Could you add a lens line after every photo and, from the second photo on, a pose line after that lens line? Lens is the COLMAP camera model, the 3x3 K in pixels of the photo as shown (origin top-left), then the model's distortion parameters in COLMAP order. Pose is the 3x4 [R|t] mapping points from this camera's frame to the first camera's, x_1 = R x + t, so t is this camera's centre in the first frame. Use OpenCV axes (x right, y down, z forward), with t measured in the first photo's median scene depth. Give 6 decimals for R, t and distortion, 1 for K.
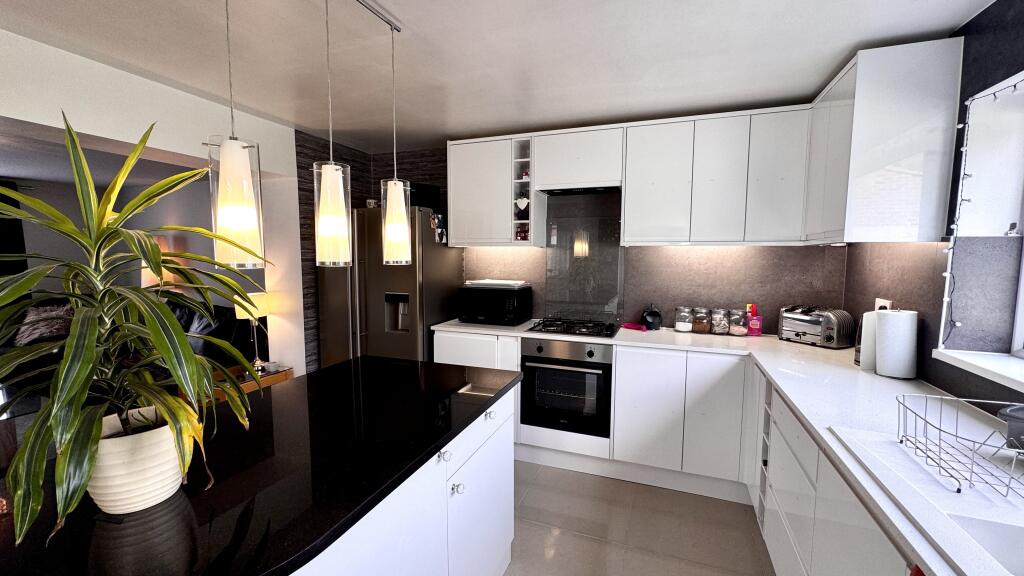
lens RADIAL K [[410.9, 0, 515.2], [0, 410.9, 286.1], [0, 0, 1]] dist [-0.002465, 0.000680]
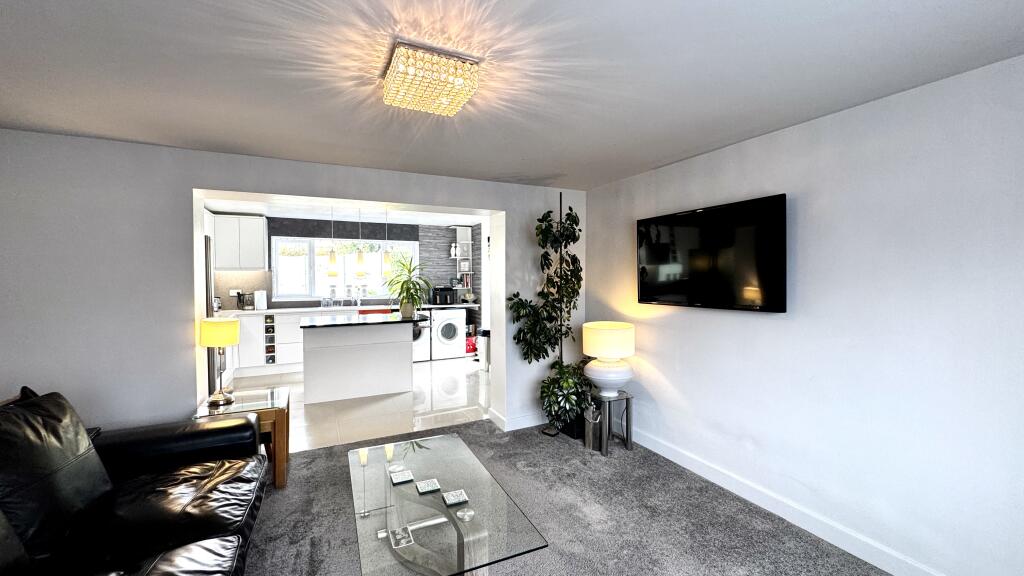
lens RADIAL K [[410.9, 0, 515.0], [0, 410.9, 291.9], [0, 0, 1]] dist [-0.002465, 0.000680]
pose [[-0.735023, -0.023022, 0.677652, -1.891892], [0.058182, 0.993596, 0.096863, -0.089802], [-0.675542, 0.110624, -0.728976, 1.322154]]
